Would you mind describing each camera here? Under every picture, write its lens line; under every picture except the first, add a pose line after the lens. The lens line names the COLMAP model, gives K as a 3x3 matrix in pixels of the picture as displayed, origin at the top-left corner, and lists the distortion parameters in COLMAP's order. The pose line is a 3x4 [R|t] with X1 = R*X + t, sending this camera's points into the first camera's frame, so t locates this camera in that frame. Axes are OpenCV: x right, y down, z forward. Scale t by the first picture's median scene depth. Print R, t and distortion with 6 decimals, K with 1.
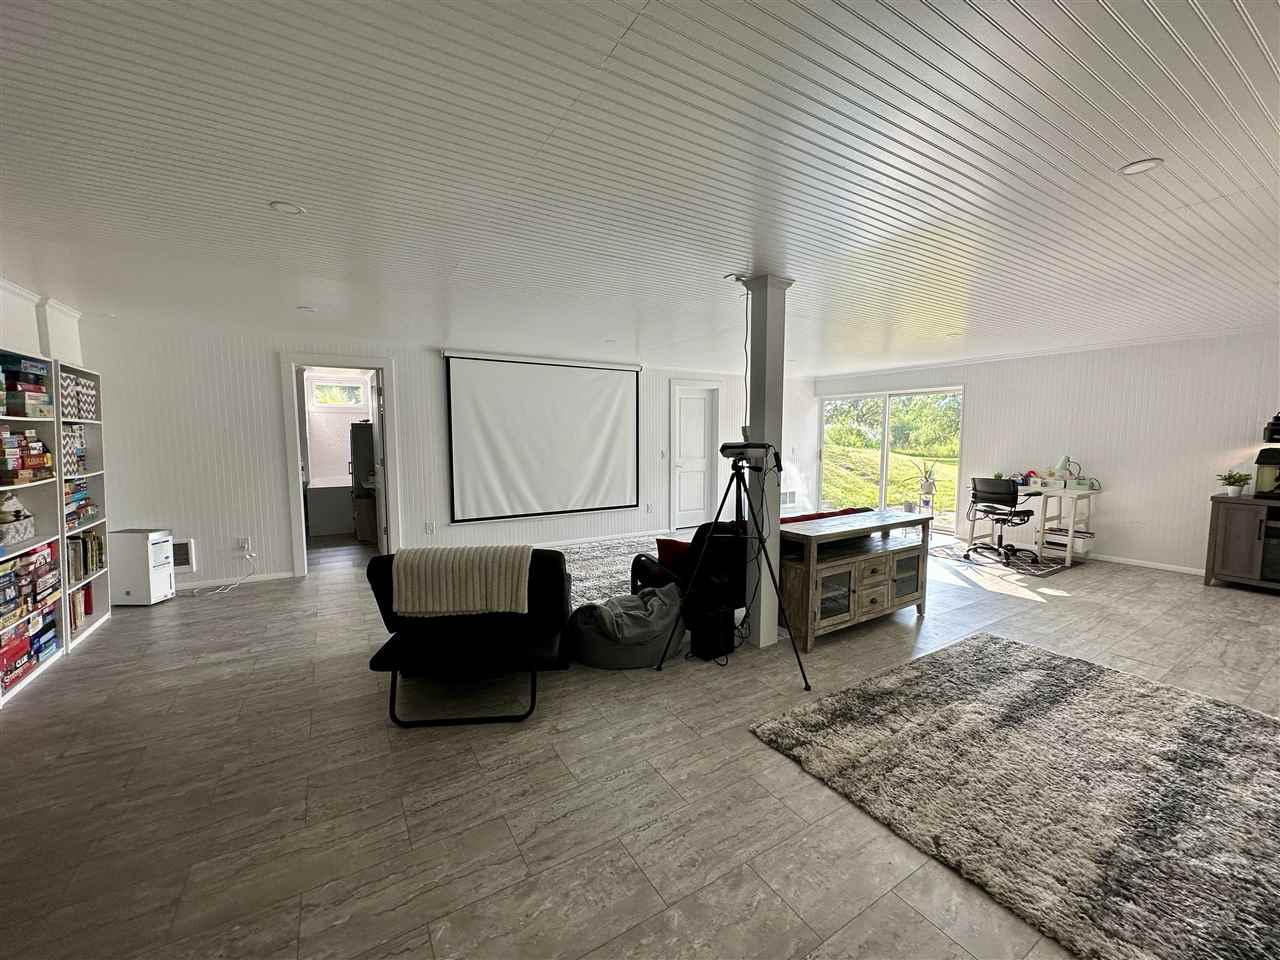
lens RADIAL K [[518.1, 0, 638.8], [0, 518.1, 474.0], [0, 0, 1]] dist [-0.003526, -0.000066]
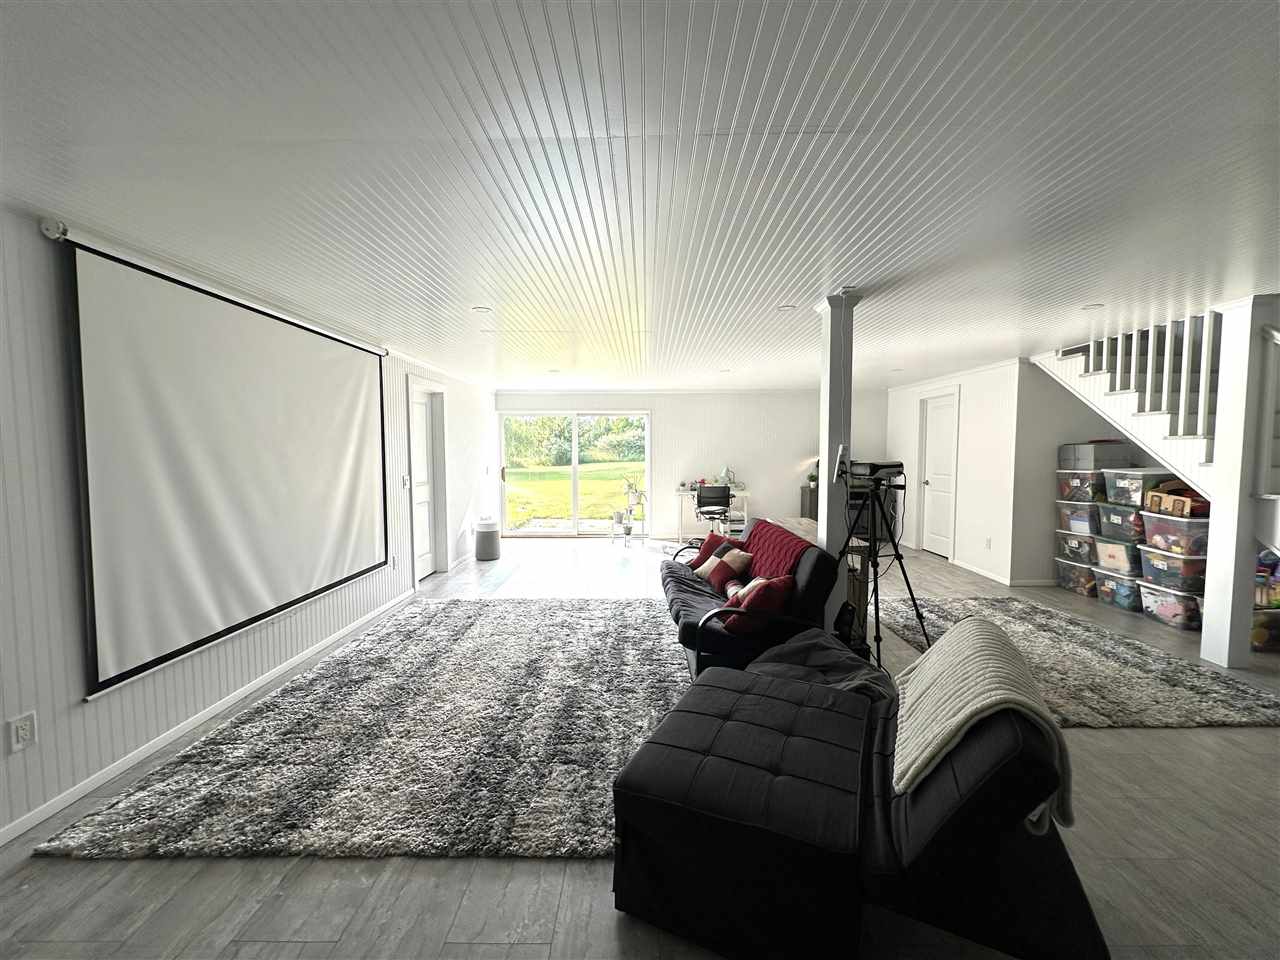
lens RADIAL K [[518.1, 0, 641.6], [0, 518.1, 483.1], [0, 0, 1]] dist [-0.003526, -0.000066]
pose [[0.521136, -0.055841, 0.851645, -0.443033], [0.066288, 0.997491, 0.024841, -0.038032], [-0.850895, 0.043508, 0.523530, 0.440466]]
